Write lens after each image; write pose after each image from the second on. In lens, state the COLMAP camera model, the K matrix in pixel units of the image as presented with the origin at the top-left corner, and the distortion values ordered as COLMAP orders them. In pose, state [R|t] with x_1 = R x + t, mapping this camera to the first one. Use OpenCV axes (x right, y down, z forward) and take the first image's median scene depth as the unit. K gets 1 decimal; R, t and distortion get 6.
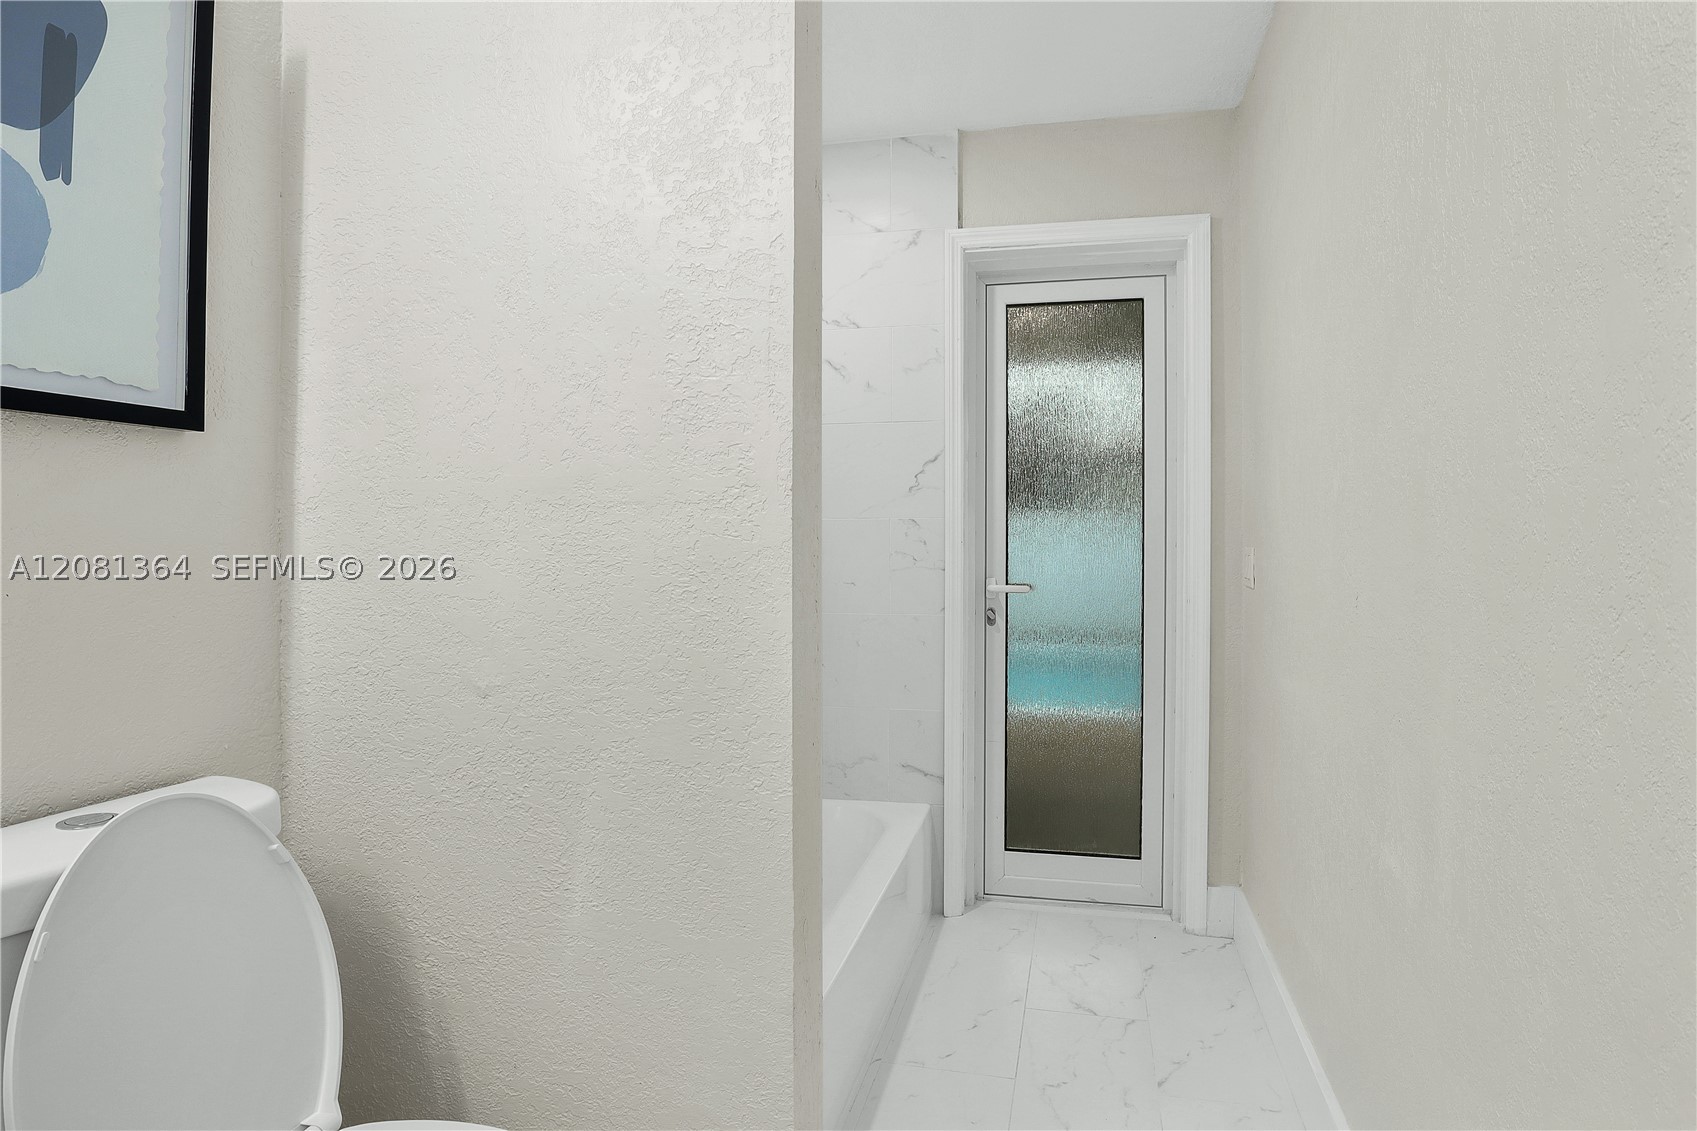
lens RADIAL K [[866.8, 0, 860.6], [0, 866.8, 550.3], [0, 0, 1]] dist [-0.041114, 0.009294]
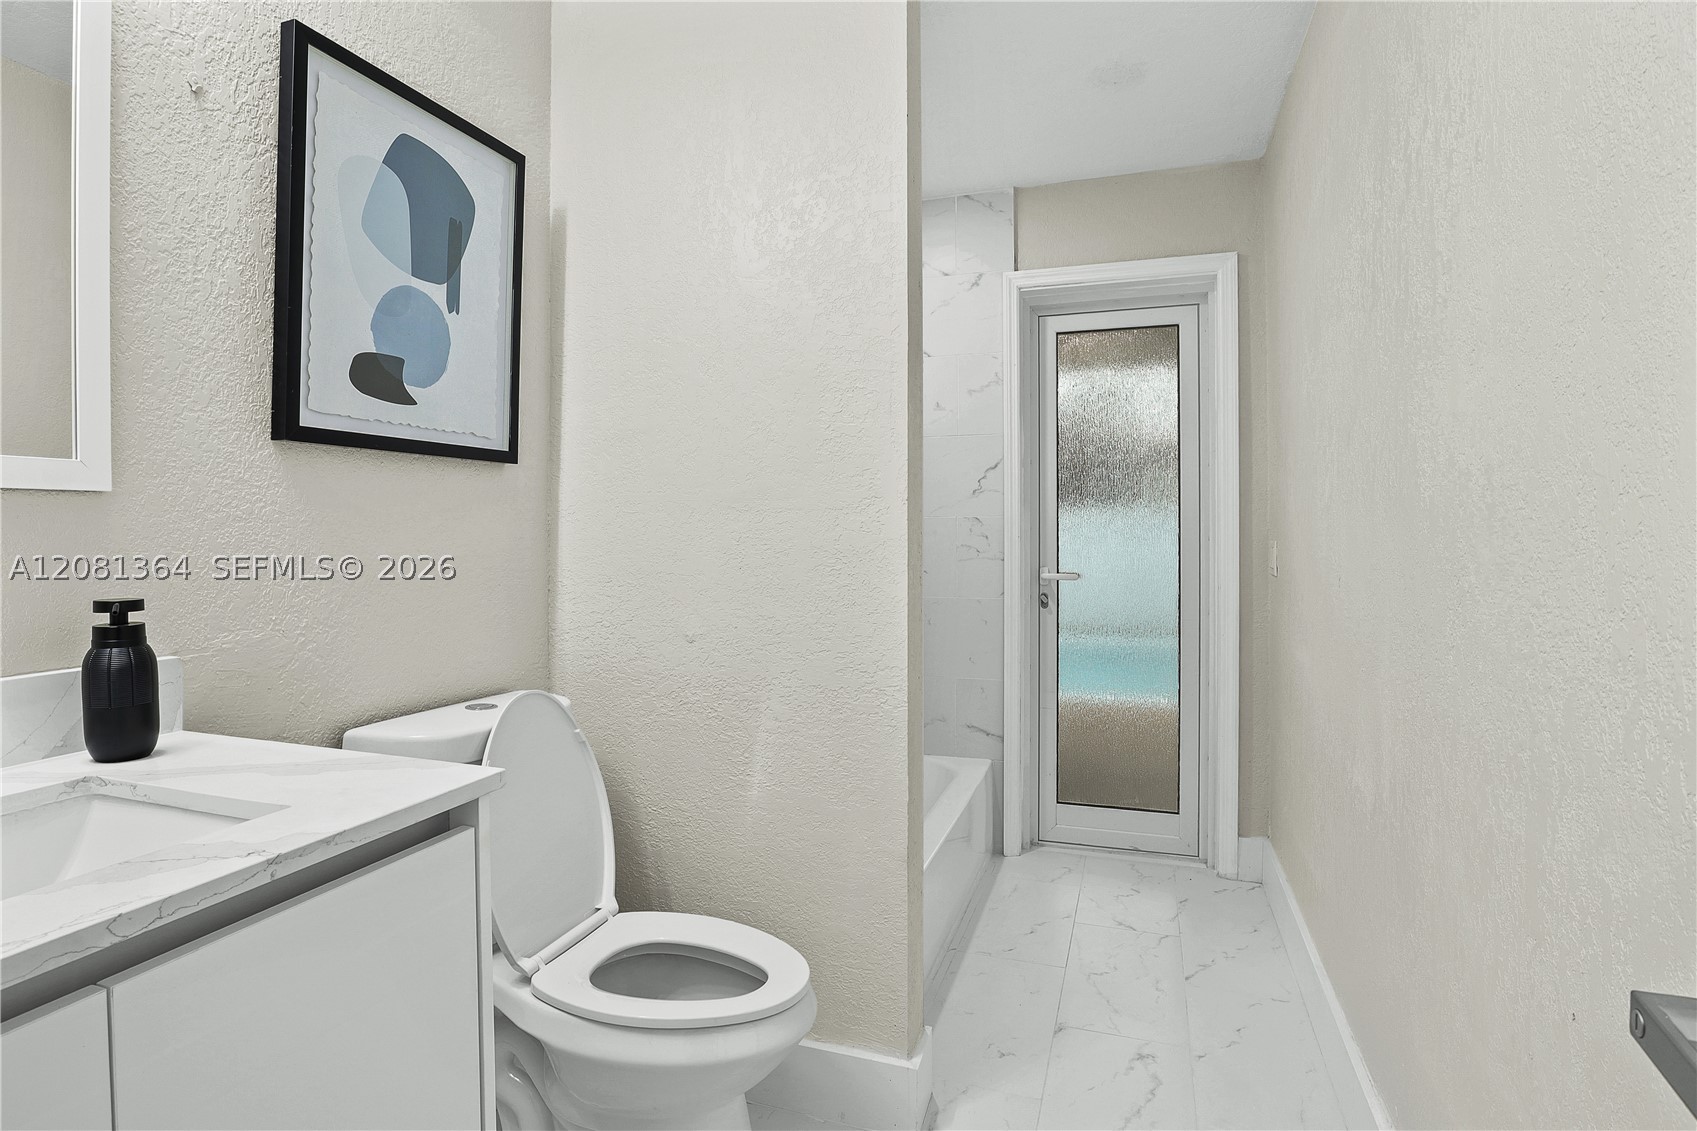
lens RADIAL K [[866.8, 0, 790.8], [0, 866.8, 538.1], [0, 0, 1]] dist [-0.041114, 0.009294]
pose [[0.991204, -0.002157, -0.132324, -0.043026], [0.000811, 0.999947, -0.010227, 0.005026], [0.132339, 0.010030, 0.991154, -0.255150]]
